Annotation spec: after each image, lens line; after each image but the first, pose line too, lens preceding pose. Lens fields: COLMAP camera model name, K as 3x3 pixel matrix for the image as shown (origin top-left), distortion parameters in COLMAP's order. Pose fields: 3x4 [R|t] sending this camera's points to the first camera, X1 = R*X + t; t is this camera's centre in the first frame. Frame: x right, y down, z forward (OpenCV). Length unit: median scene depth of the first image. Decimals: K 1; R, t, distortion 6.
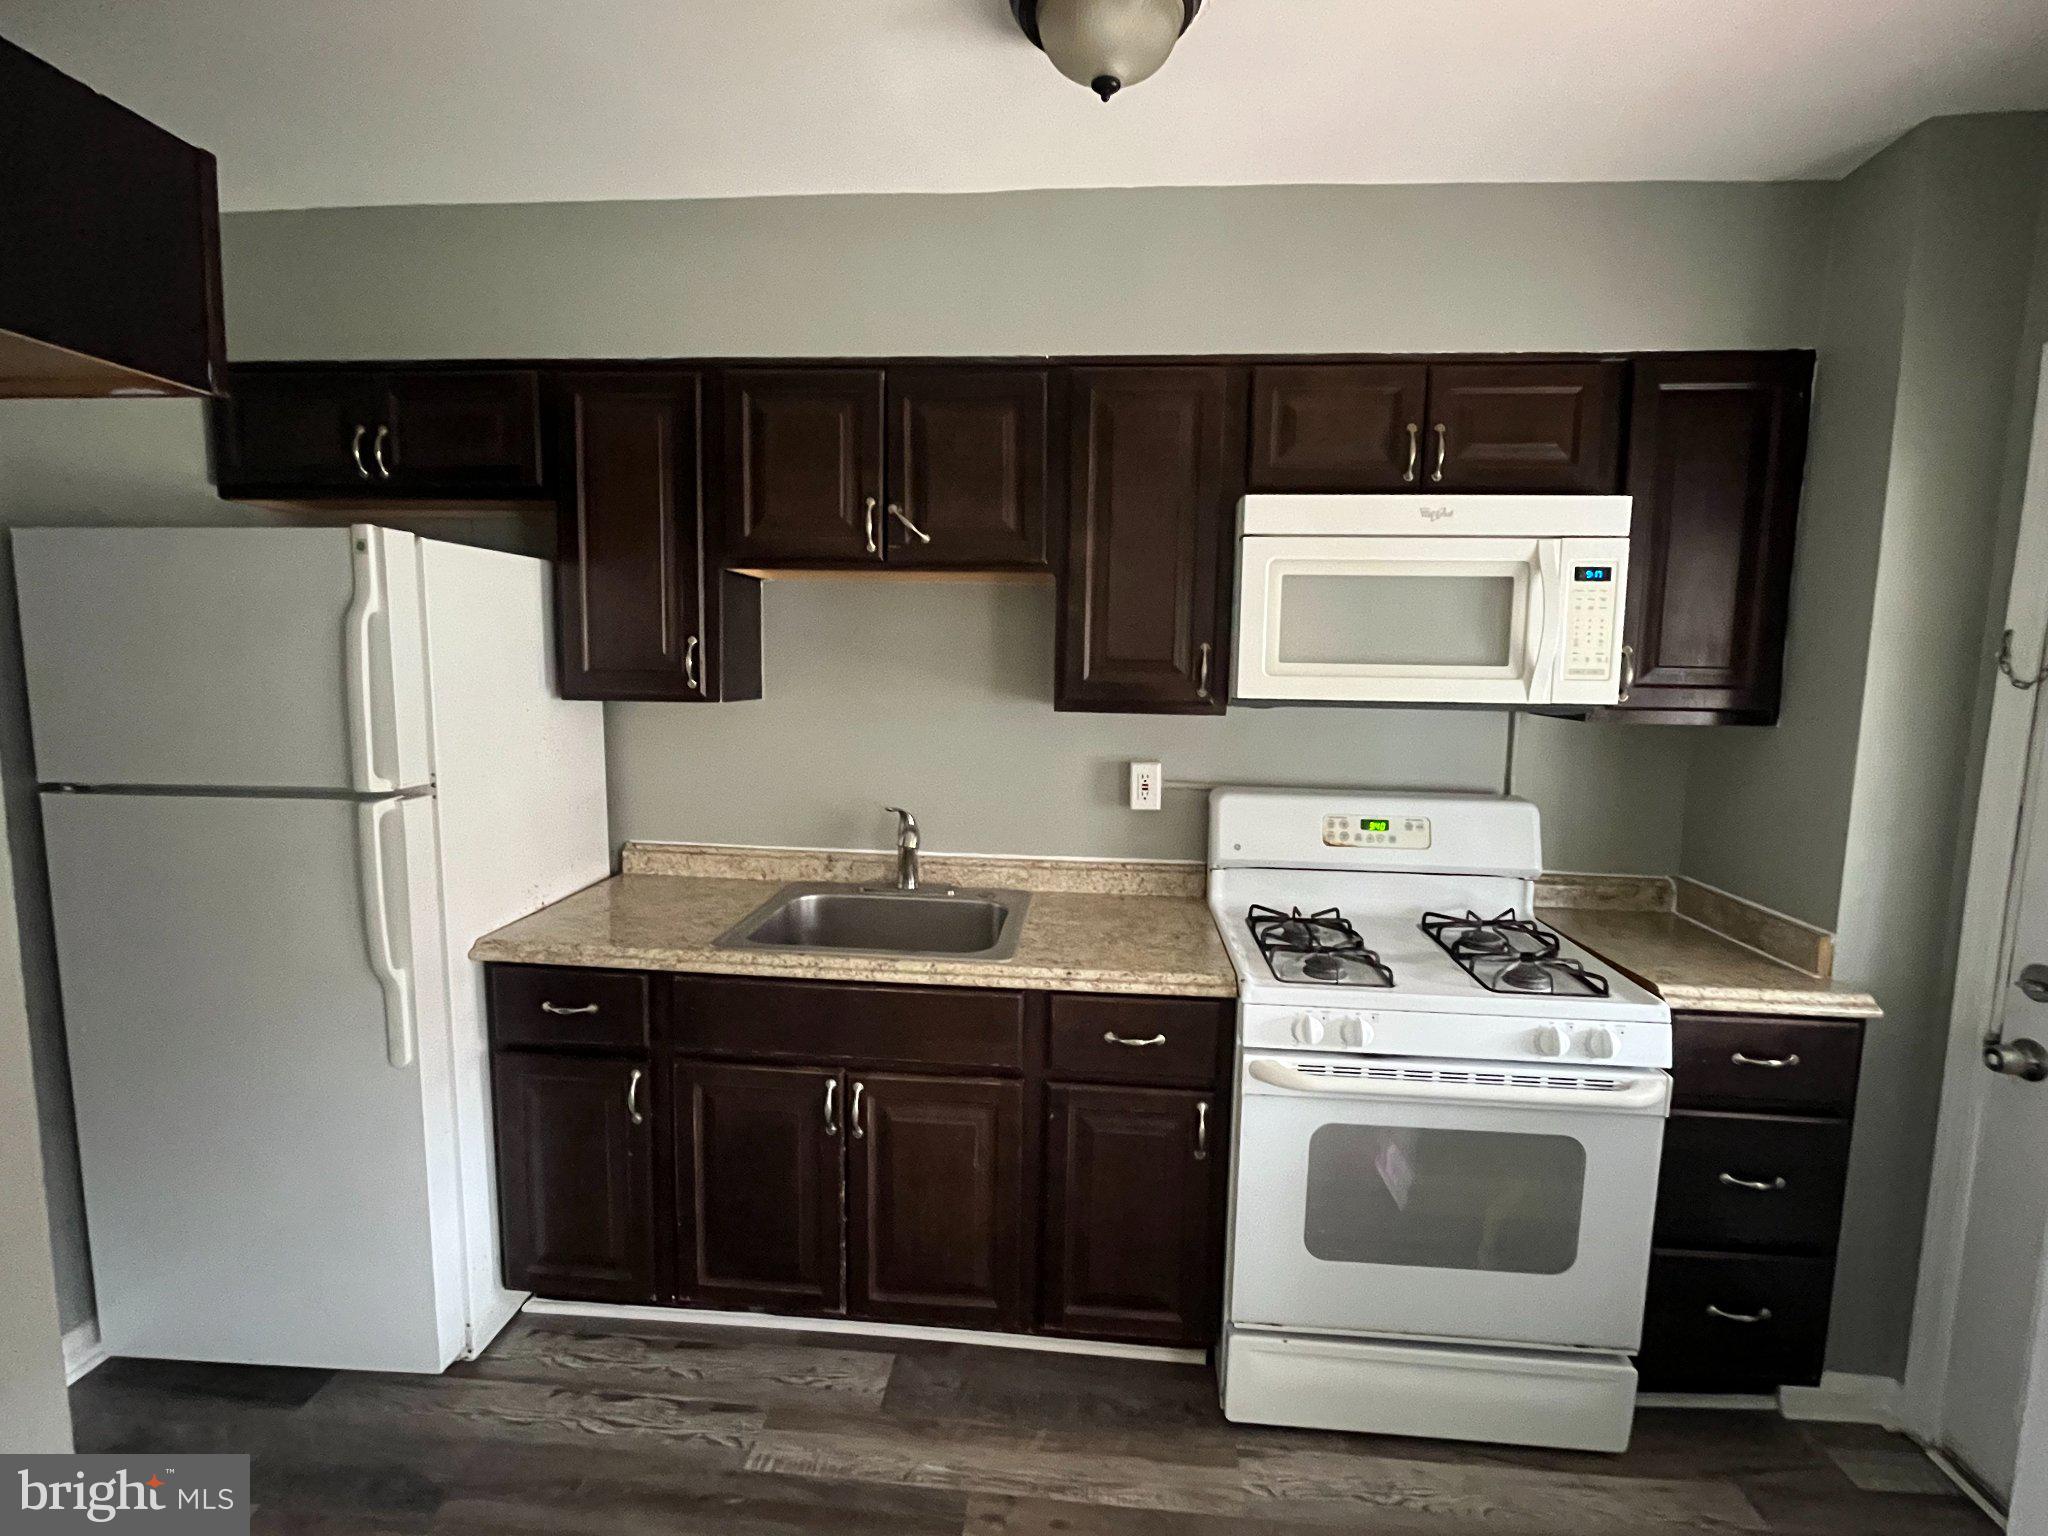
lens RADIAL K [[942.5, 0, 1030.4], [0, 942.5, 763.6], [0, 0, 1]] dist [-0.004173, -0.000912]
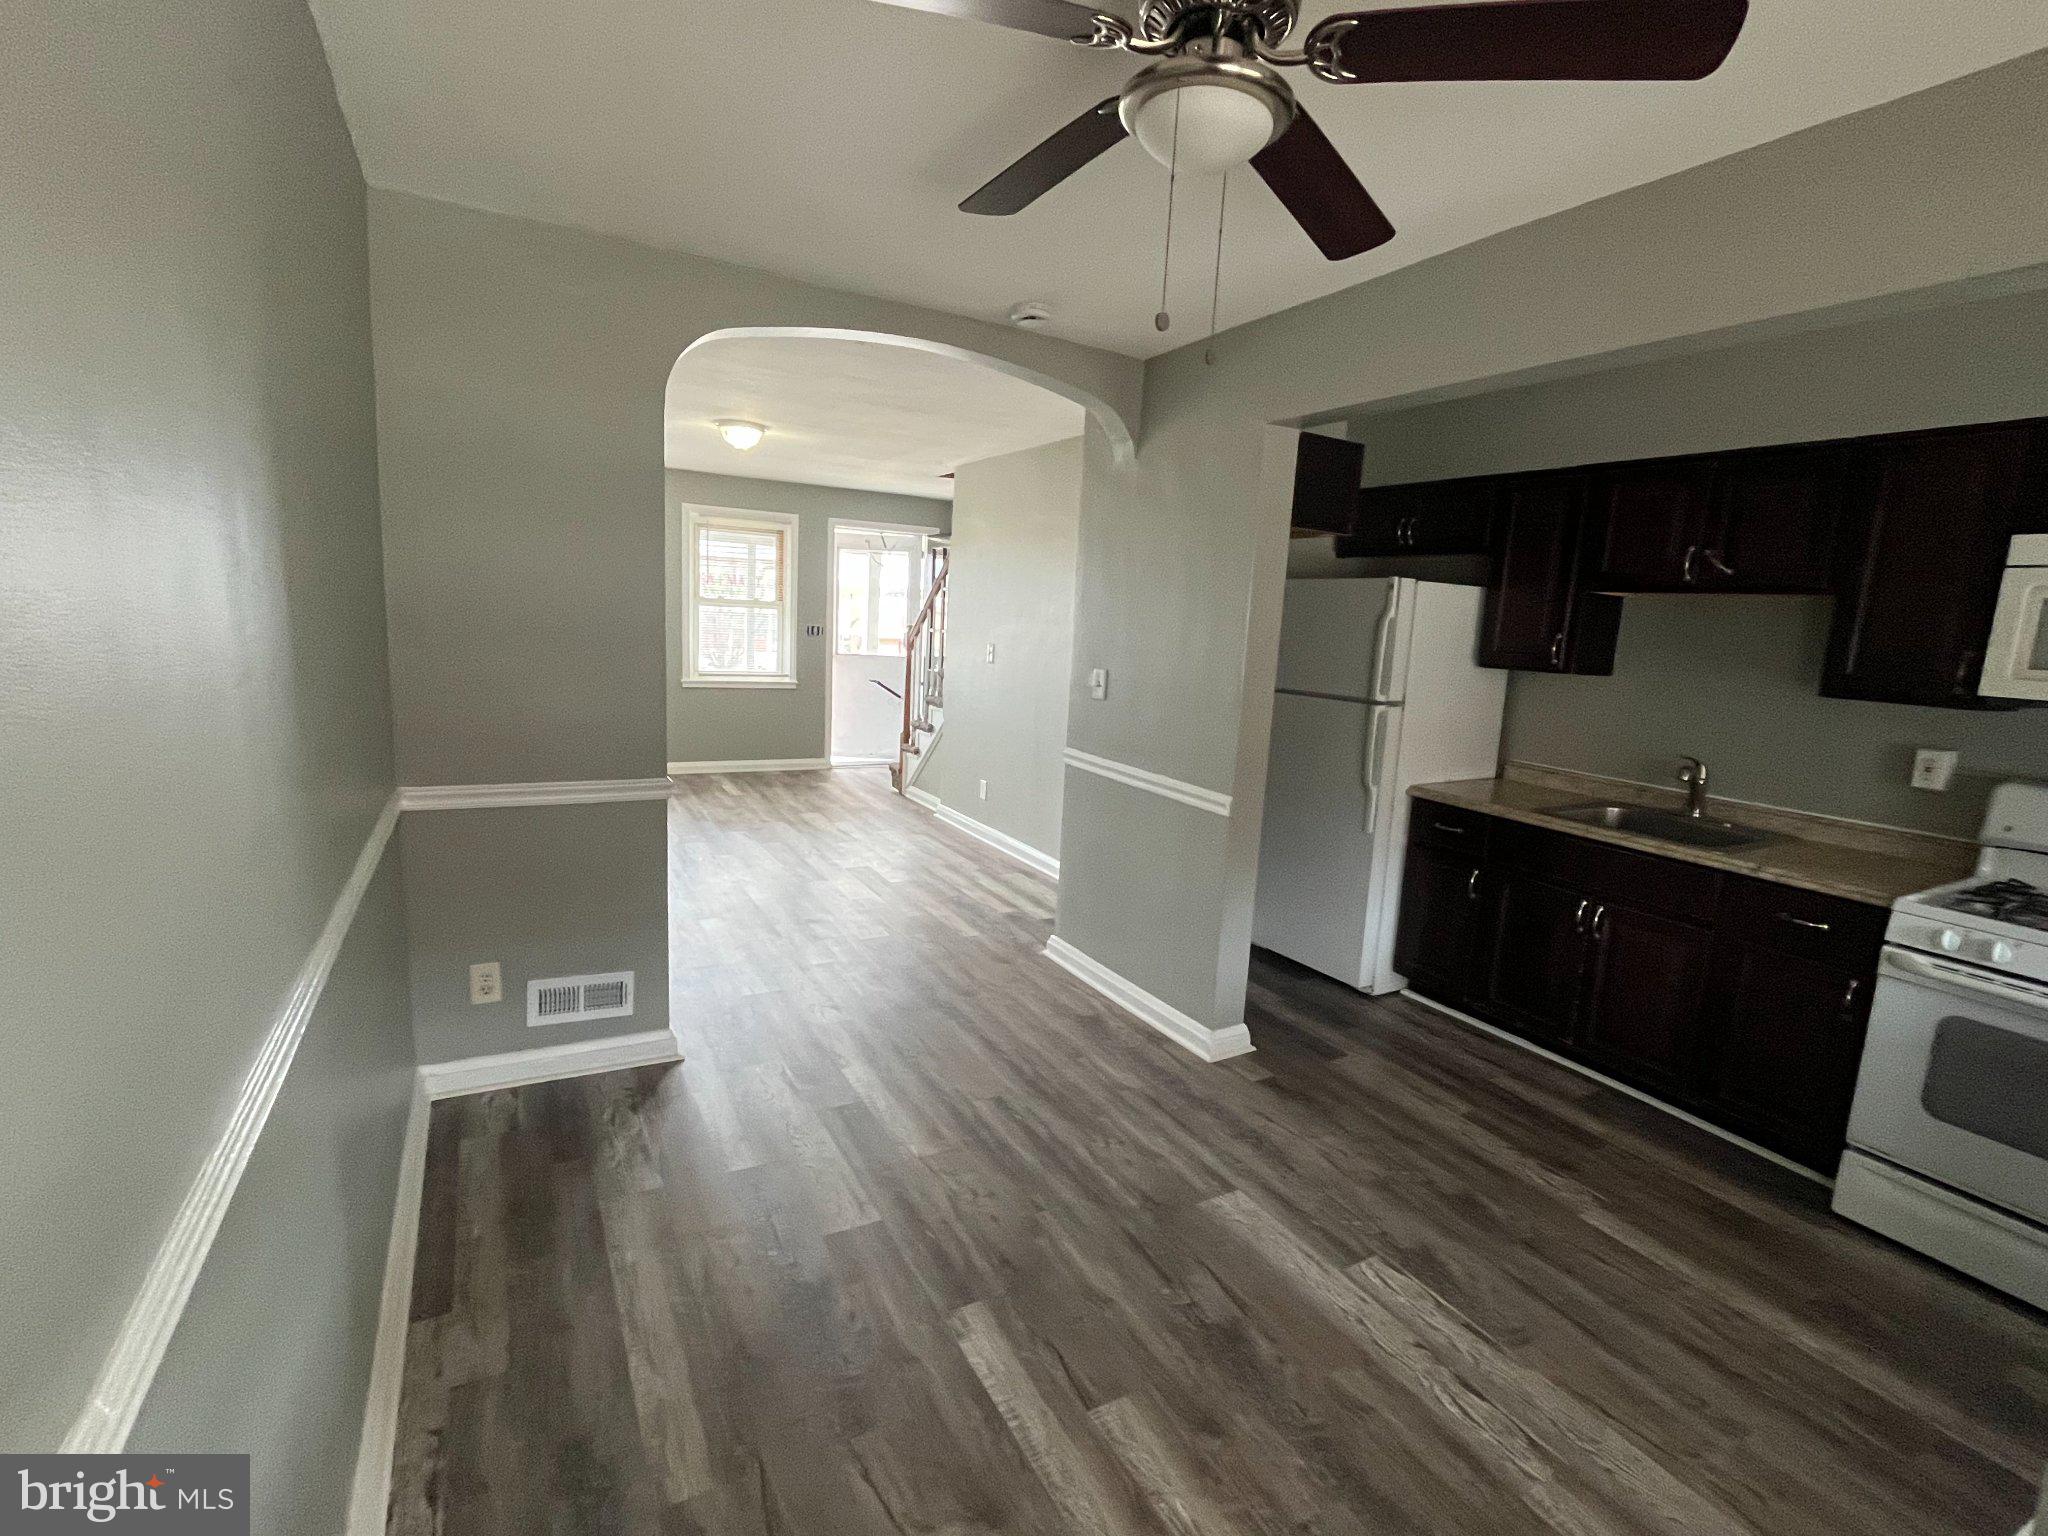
lens RADIAL K [[942.5, 0, 1030.4], [0, 942.5, 763.6], [0, 0, 1]] dist [-0.004173, -0.000912]
pose [[0.558445, 0.142916, -0.817137, 0.559452], [-0.135401, 0.987541, 0.080185, 0.093436], [0.818416, 0.065862, 0.570839, -0.762133]]
